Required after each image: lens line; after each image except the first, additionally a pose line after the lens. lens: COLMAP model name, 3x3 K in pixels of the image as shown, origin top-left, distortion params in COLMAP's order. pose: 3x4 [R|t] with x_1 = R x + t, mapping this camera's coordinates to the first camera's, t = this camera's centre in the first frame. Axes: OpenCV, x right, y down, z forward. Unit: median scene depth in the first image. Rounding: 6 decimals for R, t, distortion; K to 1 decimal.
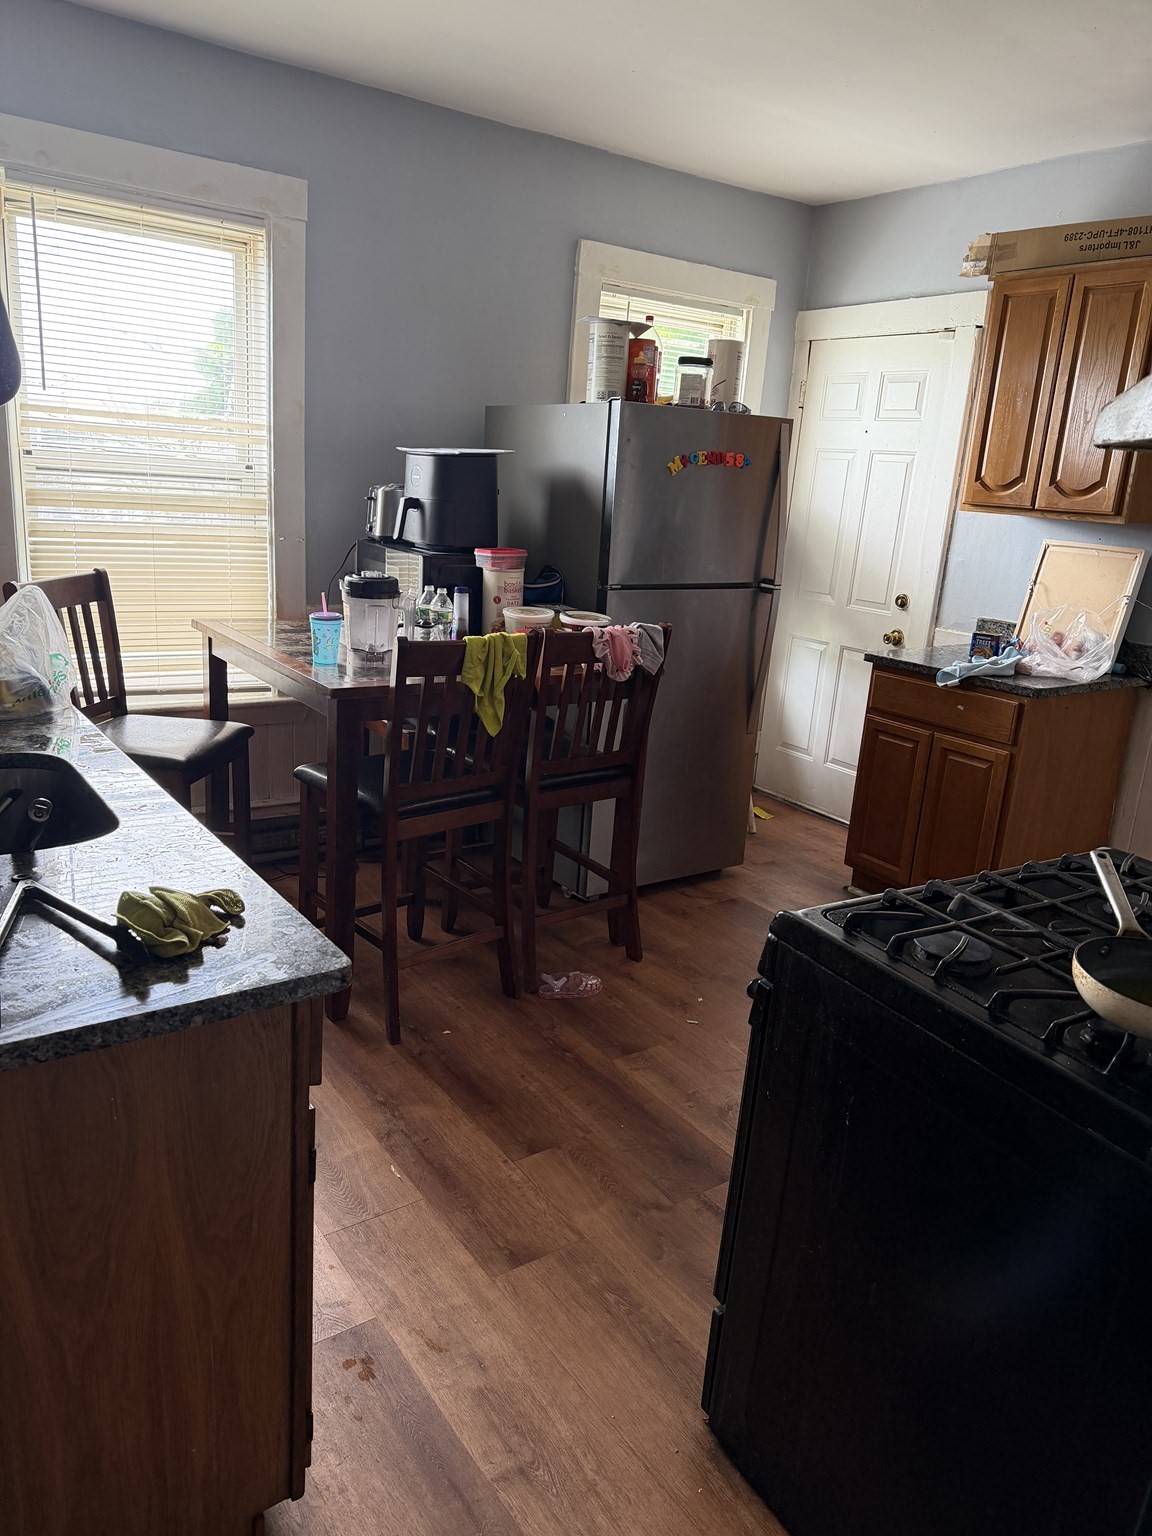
lens RADIAL K [[1083.3, 0, 576.0], [0, 1083.3, 768.0], [0, 0, 1]] dist [0.074300, -0.096081]
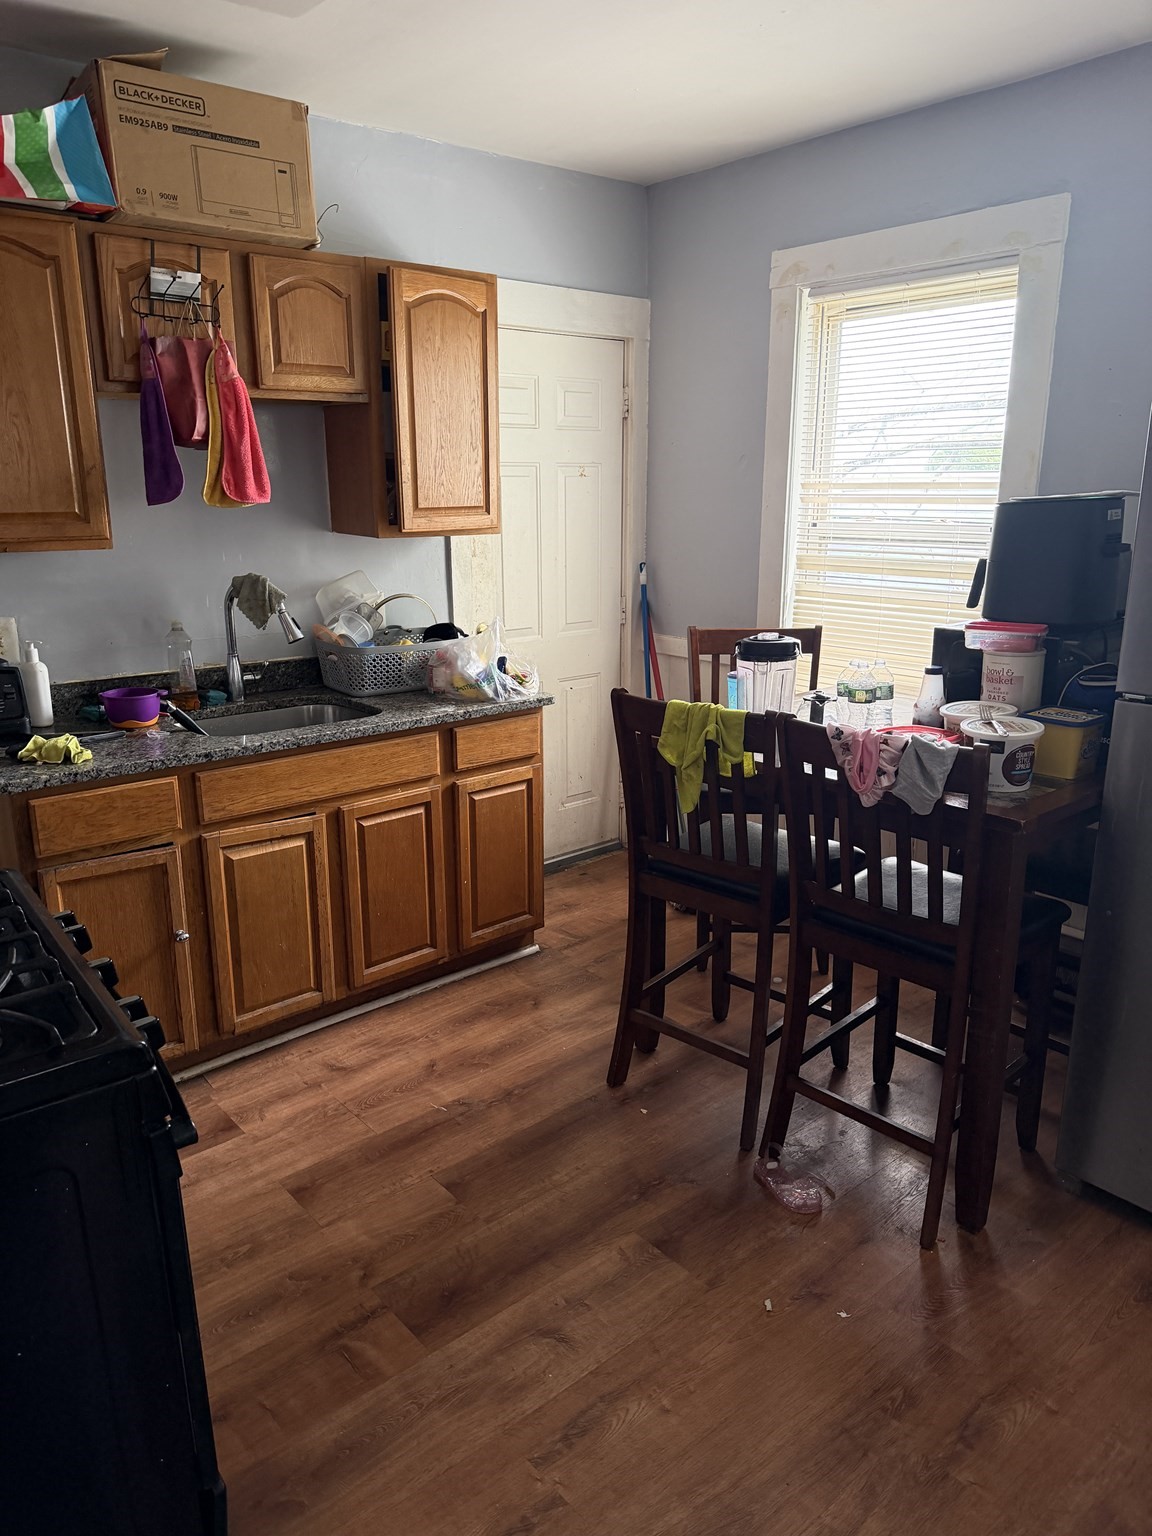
lens RADIAL K [[1083.3, 0, 576.0], [0, 1083.3, 768.0], [0, 0, 1]] dist [0.074300, -0.096081]
pose [[0.070594, 0.183064, -0.980563, 0.679683], [-0.257727, 0.952985, 0.159361, -0.160323], [0.963635, 0.241468, 0.114456, 0.688031]]
